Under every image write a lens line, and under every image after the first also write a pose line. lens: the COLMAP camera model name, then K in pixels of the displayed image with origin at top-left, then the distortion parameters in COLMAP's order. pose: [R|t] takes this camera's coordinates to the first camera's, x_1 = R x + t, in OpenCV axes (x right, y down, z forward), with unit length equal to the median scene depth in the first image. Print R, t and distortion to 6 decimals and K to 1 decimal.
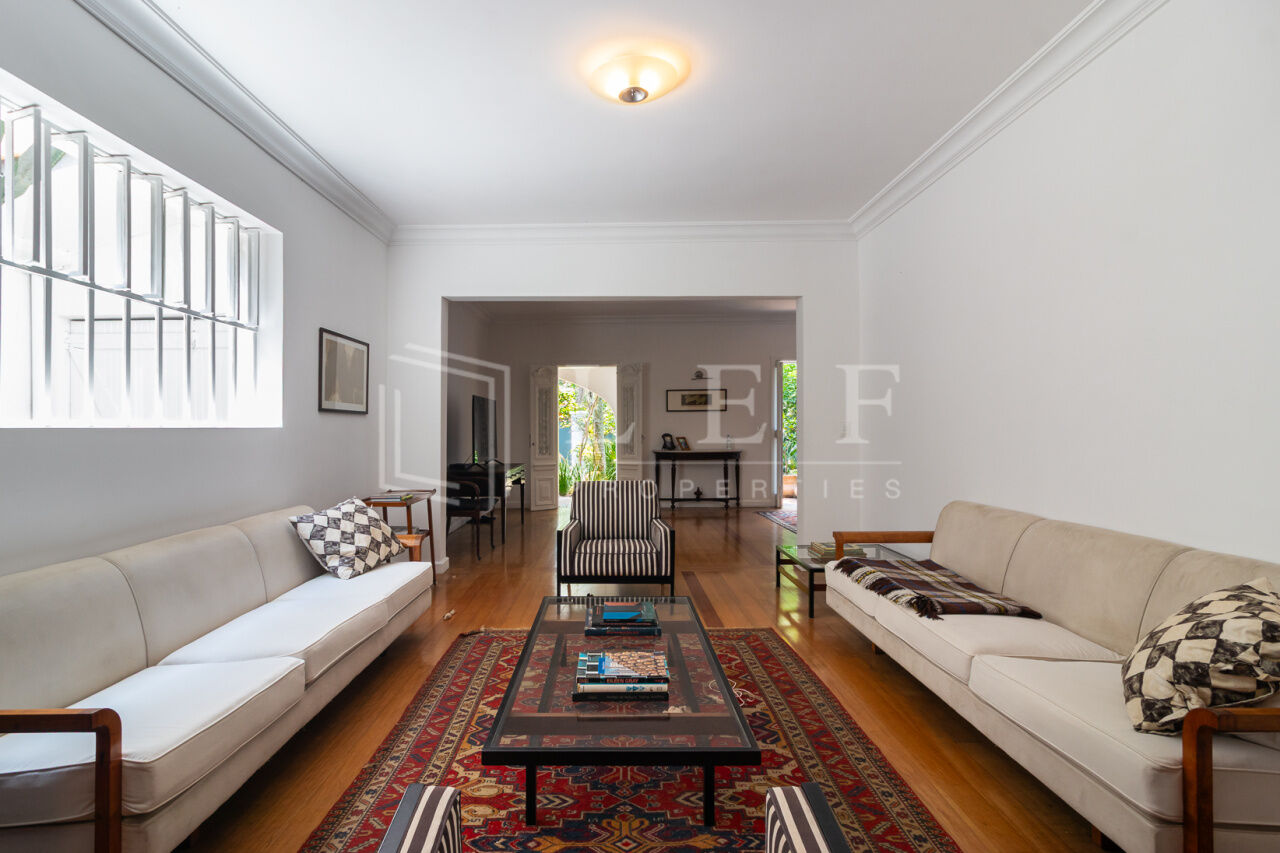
lens RADIAL K [[599.5, 0, 608.0], [0, 599.5, 418.1], [0, 0, 1]] dist [0.000661, 0.000387]
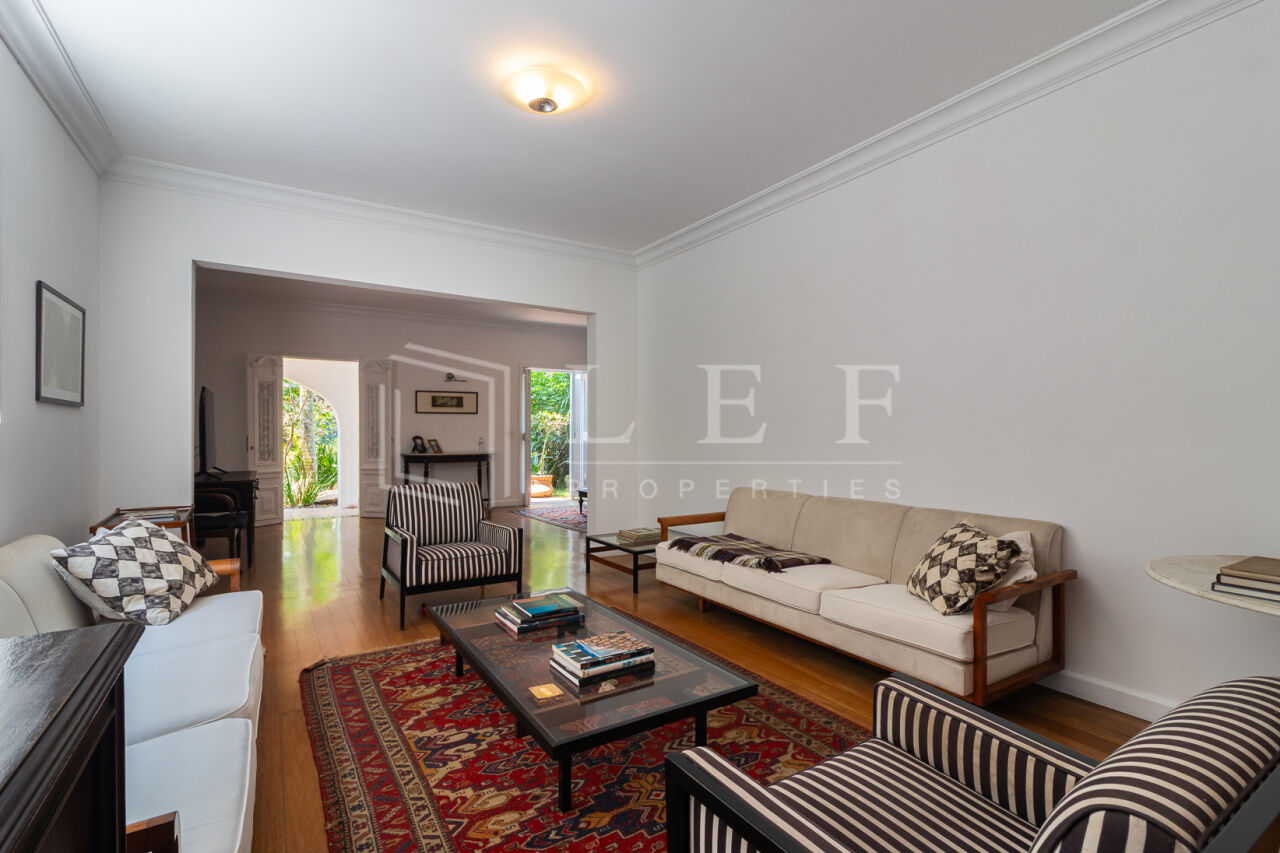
lens RADIAL K [[587.5, 0, 640.0], [0, 587.5, 426.5], [0, 0, 1]] dist [0.002031, 0.000382]
pose [[0.838707, 0.012956, 0.544429, -0.363089], [-0.017128, 0.999850, 0.002591, 0.007384], [-0.544313, -0.011498, 0.838803, 0.056491]]
